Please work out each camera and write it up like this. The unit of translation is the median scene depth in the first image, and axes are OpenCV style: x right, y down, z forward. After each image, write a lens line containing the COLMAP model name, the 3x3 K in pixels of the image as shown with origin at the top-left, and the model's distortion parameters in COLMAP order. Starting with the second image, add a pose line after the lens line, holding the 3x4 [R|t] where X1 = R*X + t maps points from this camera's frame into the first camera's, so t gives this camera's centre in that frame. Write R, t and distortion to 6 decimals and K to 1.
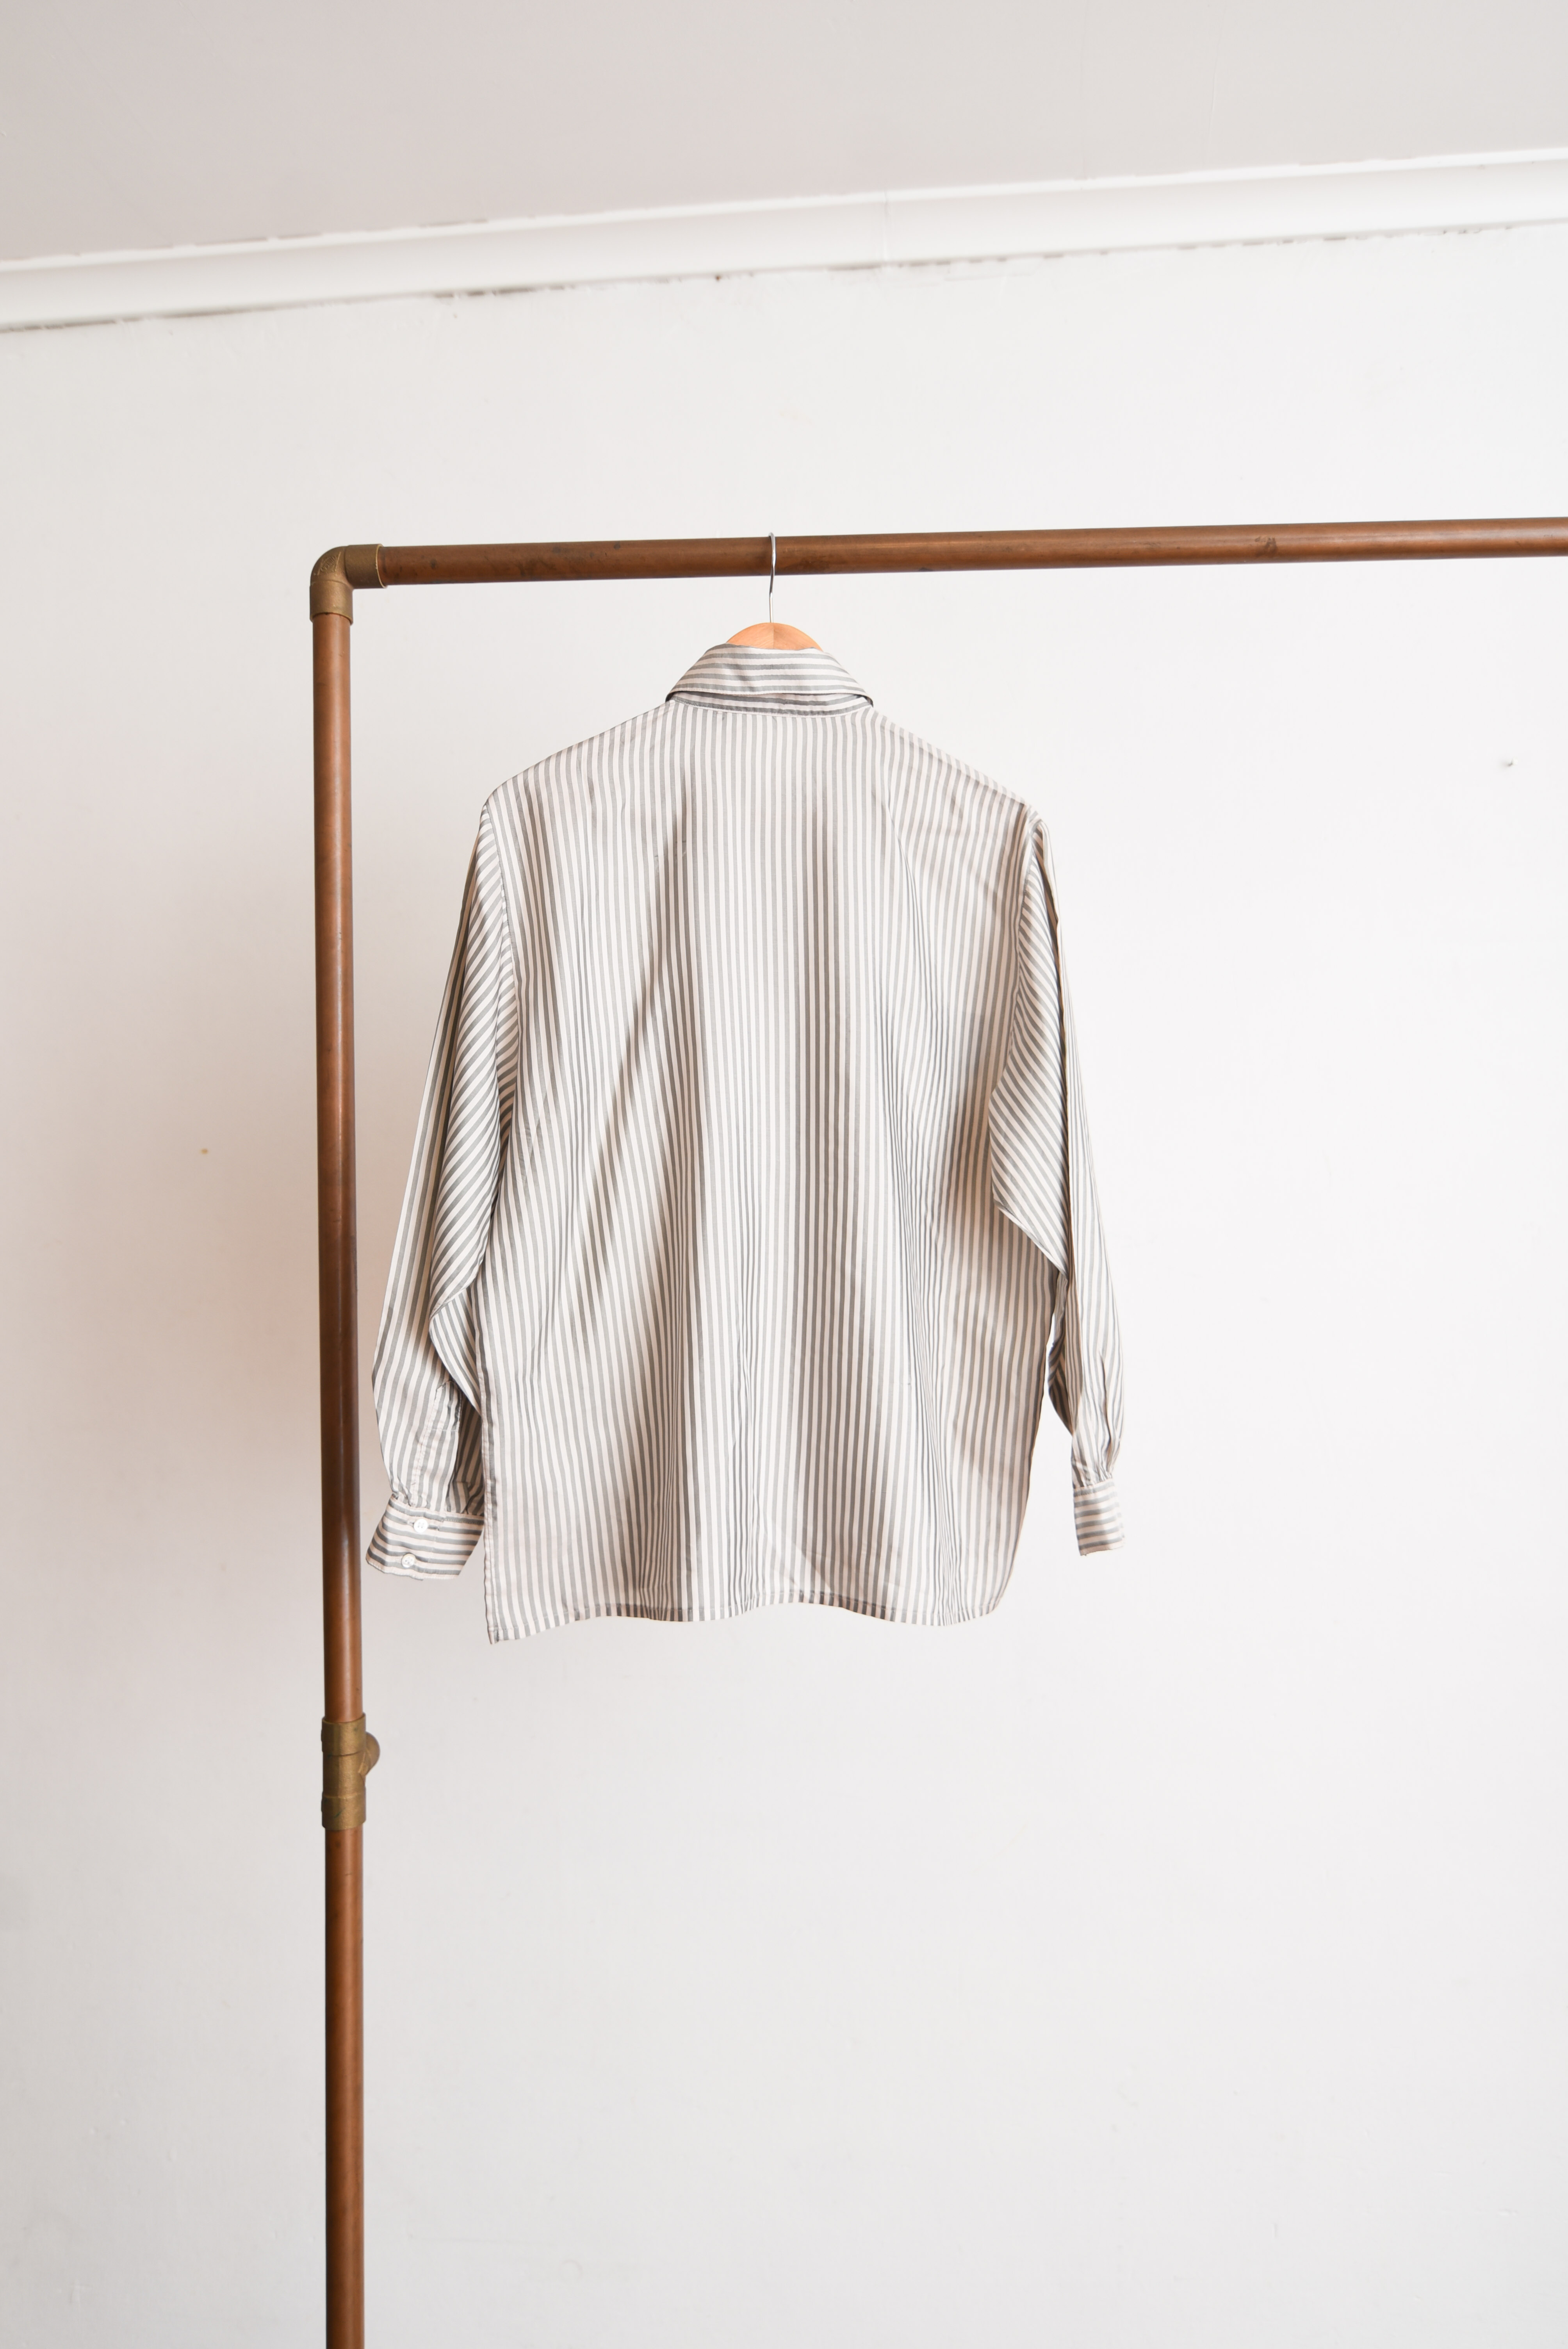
lens RADIAL K [[1463.1, 0, 783.4], [0, 1463.1, 1140.3], [0, 0, 1]] dist [-0.004282, -0.000466]
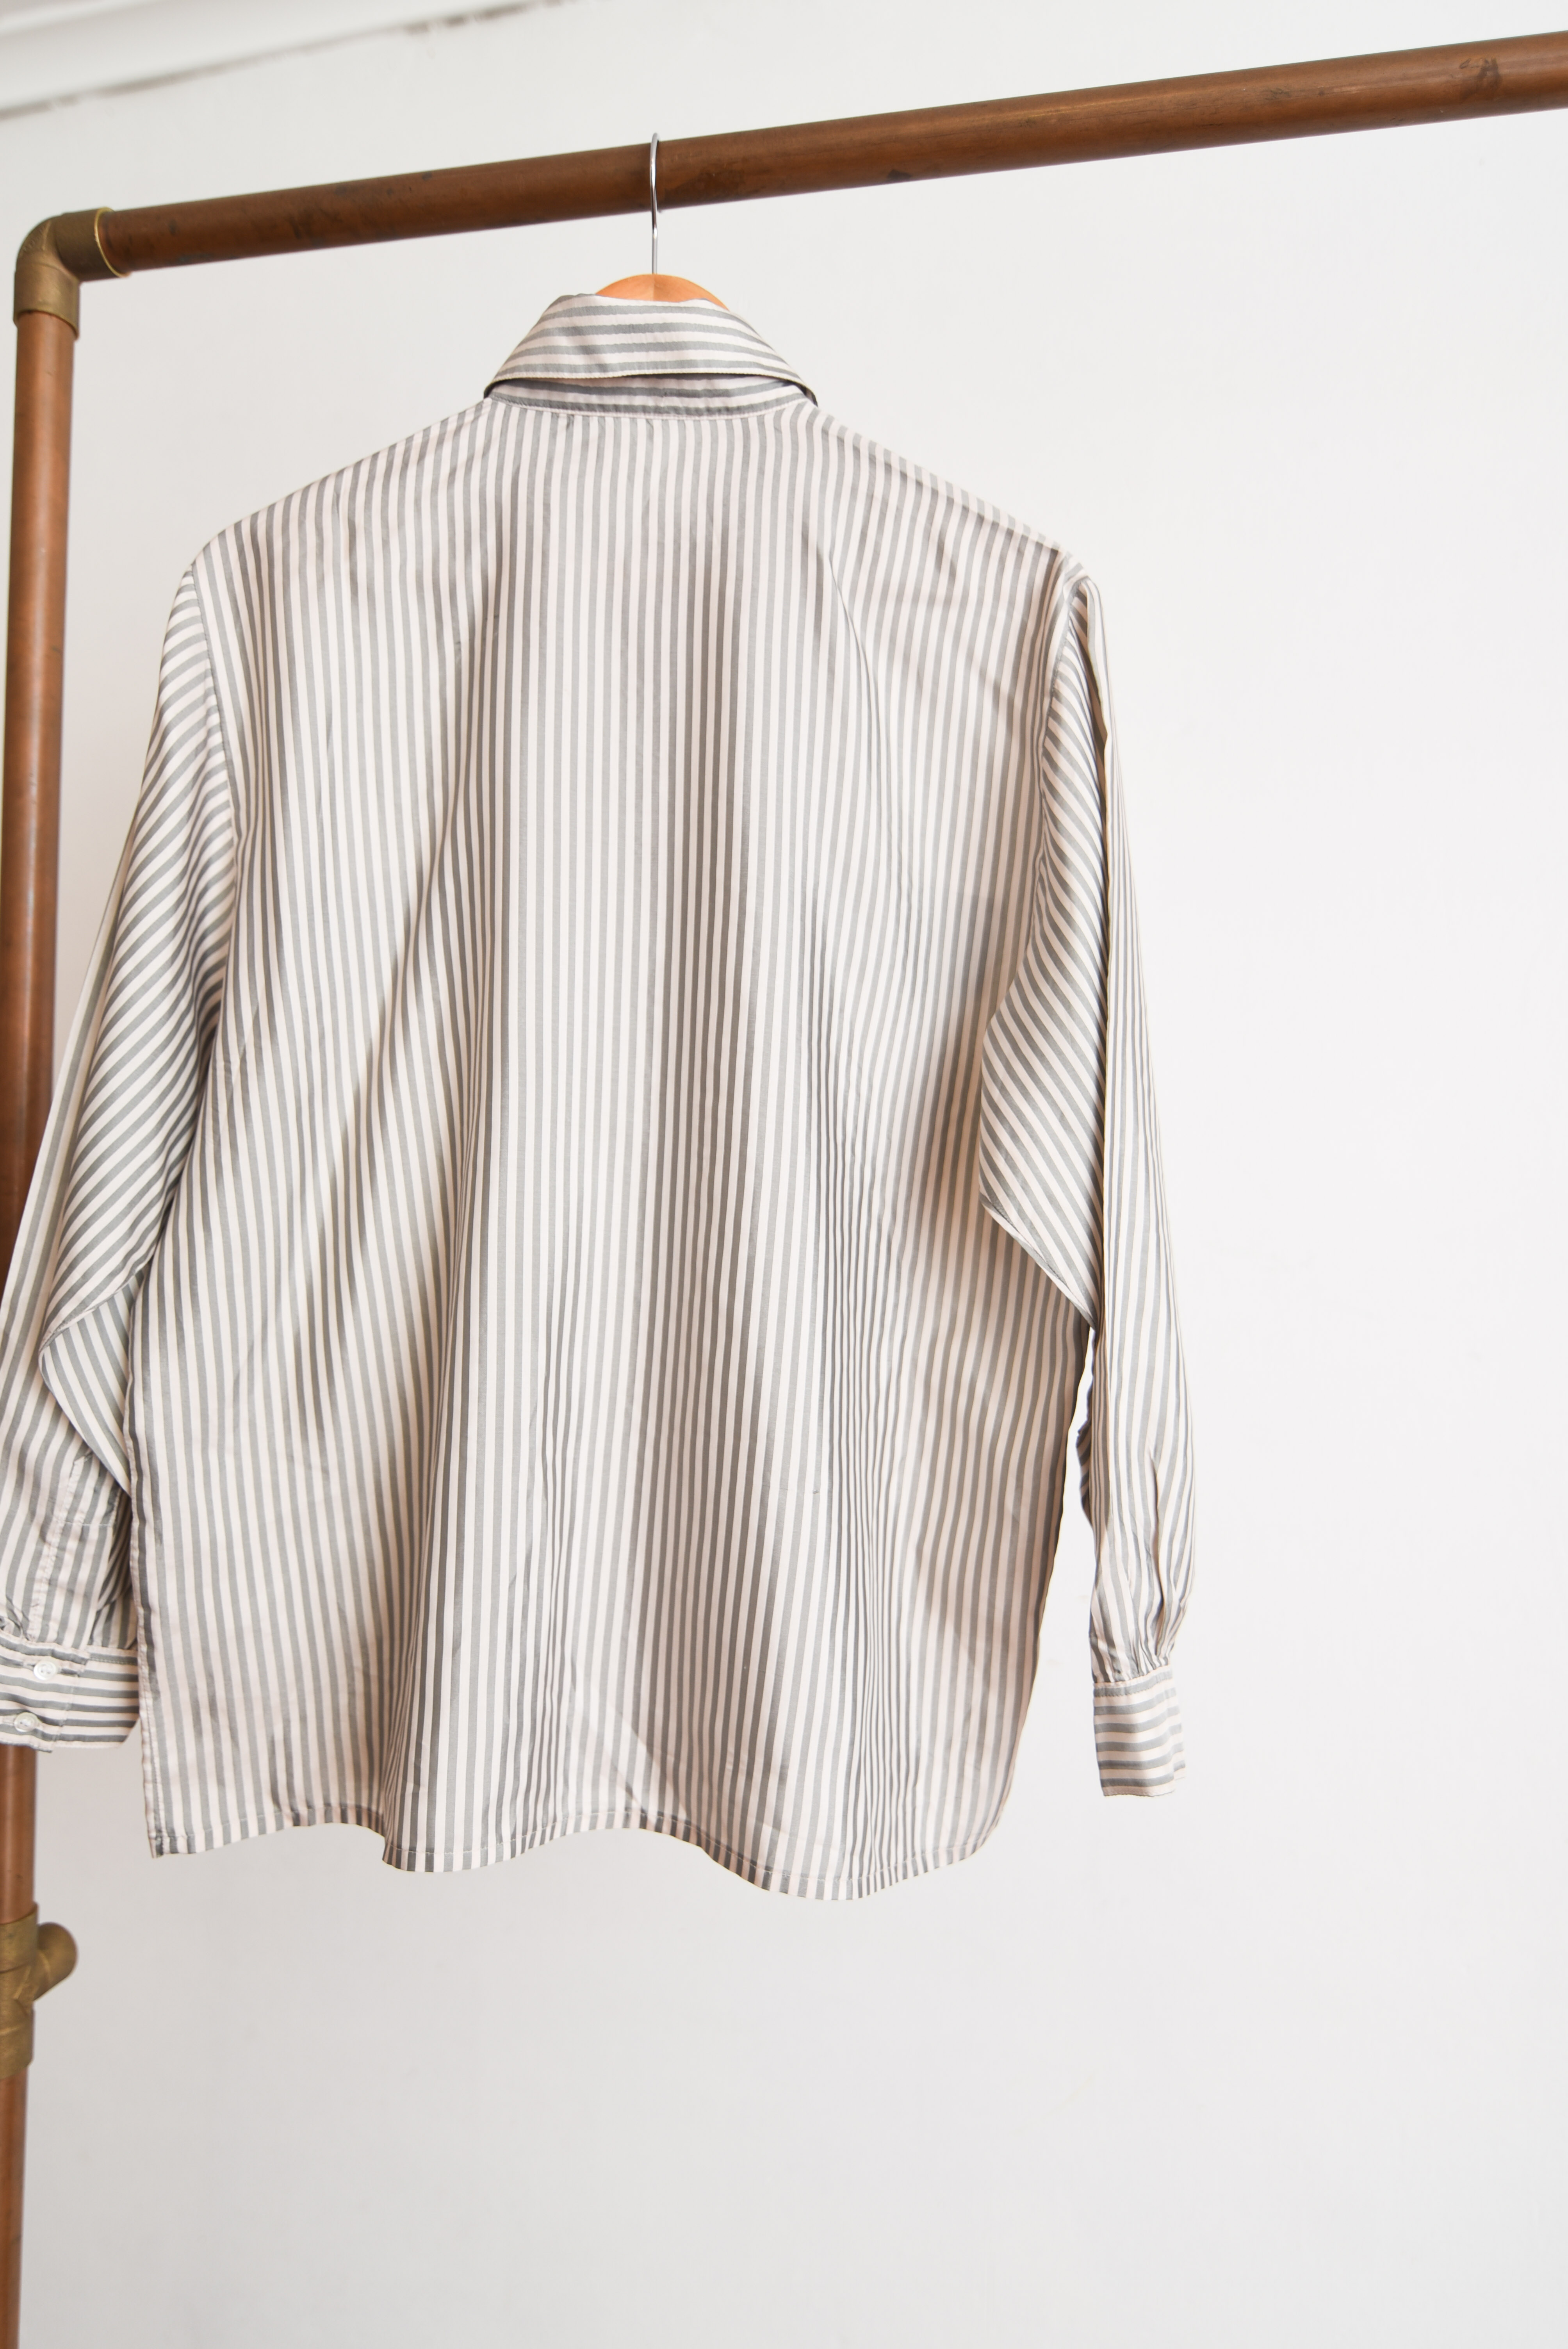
lens RADIAL K [[1463.1, 0, 783.4], [0, 1463.1, 1140.3], [0, 0, 1]] dist [-0.004282, -0.000466]
pose [[0.985881, 0.021892, -0.166011, 0.165387], [-0.020266, 0.999729, 0.011484, 0.013813], [0.166217, -0.007957, 0.986057, 0.390096]]
